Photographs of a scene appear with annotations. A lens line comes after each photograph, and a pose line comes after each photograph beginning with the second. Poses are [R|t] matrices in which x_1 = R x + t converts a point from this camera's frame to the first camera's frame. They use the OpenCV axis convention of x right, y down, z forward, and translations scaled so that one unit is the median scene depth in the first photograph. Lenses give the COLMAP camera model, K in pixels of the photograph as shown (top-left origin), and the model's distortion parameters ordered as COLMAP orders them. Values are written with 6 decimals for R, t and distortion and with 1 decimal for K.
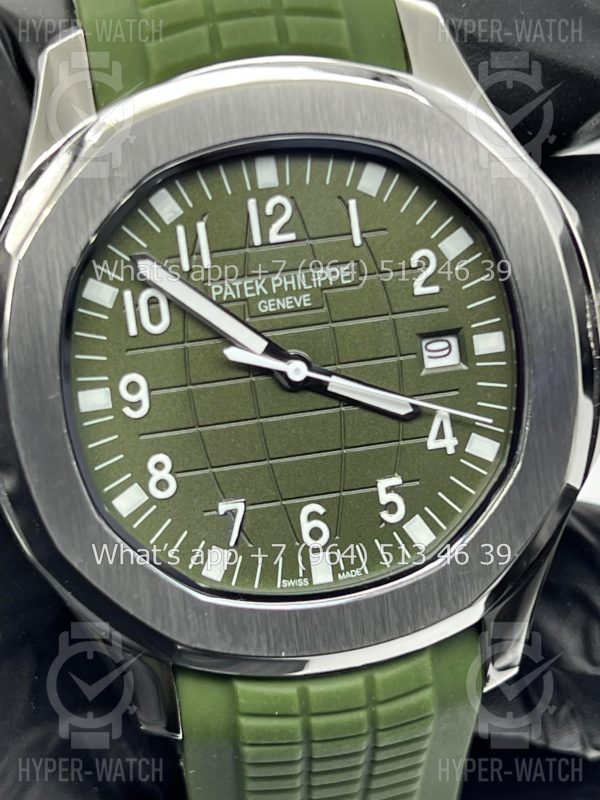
lens RADIAL K [[1805.6, 0, 296.5], [0, 1805.6, 397.5], [0, 0, 1]] dist [0.185485, 0.000000]
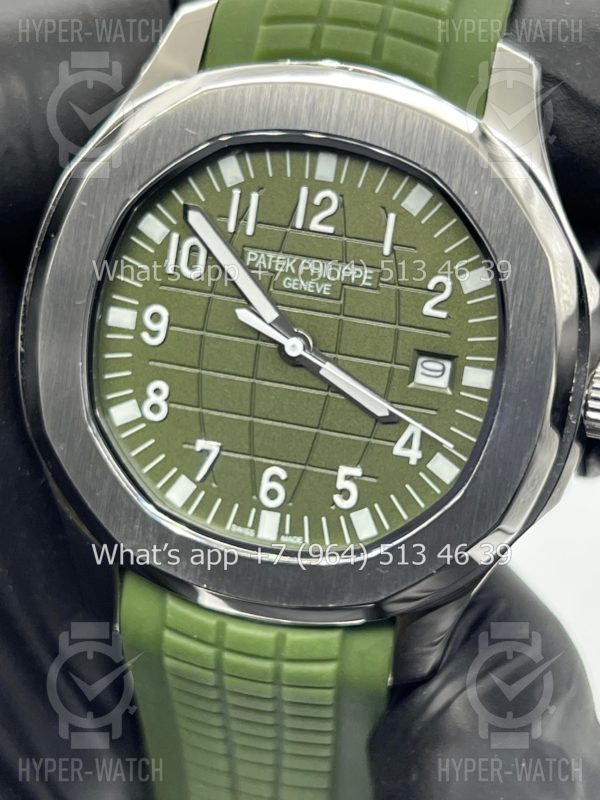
lens RADIAL K [[1805.6, 0, 303.2], [0, 1805.6, 397.6], [0, 0, 1]] dist [0.185485, 0.000000]
pose [[0.923498, 0.306624, -0.230506, 0.265784], [-0.303189, 0.951560, 0.051089, -0.042958], [0.235005, 0.022706, 0.971729, -0.067437]]
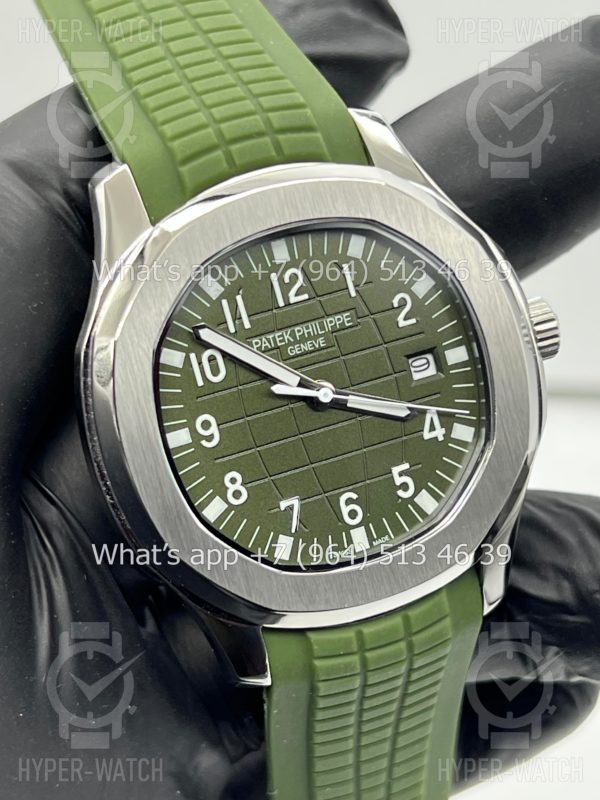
lens RADIAL K [[1805.6, 0, 297.2], [0, 1805.6, 396.2], [0, 0, 1]] dist [0.185485, 0.000000]
pose [[0.980380, -0.139951, 0.138812, -0.204131], [0.142862, 0.989679, -0.011186, -0.001893], [-0.135814, 0.030797, 0.990256, -0.320292]]
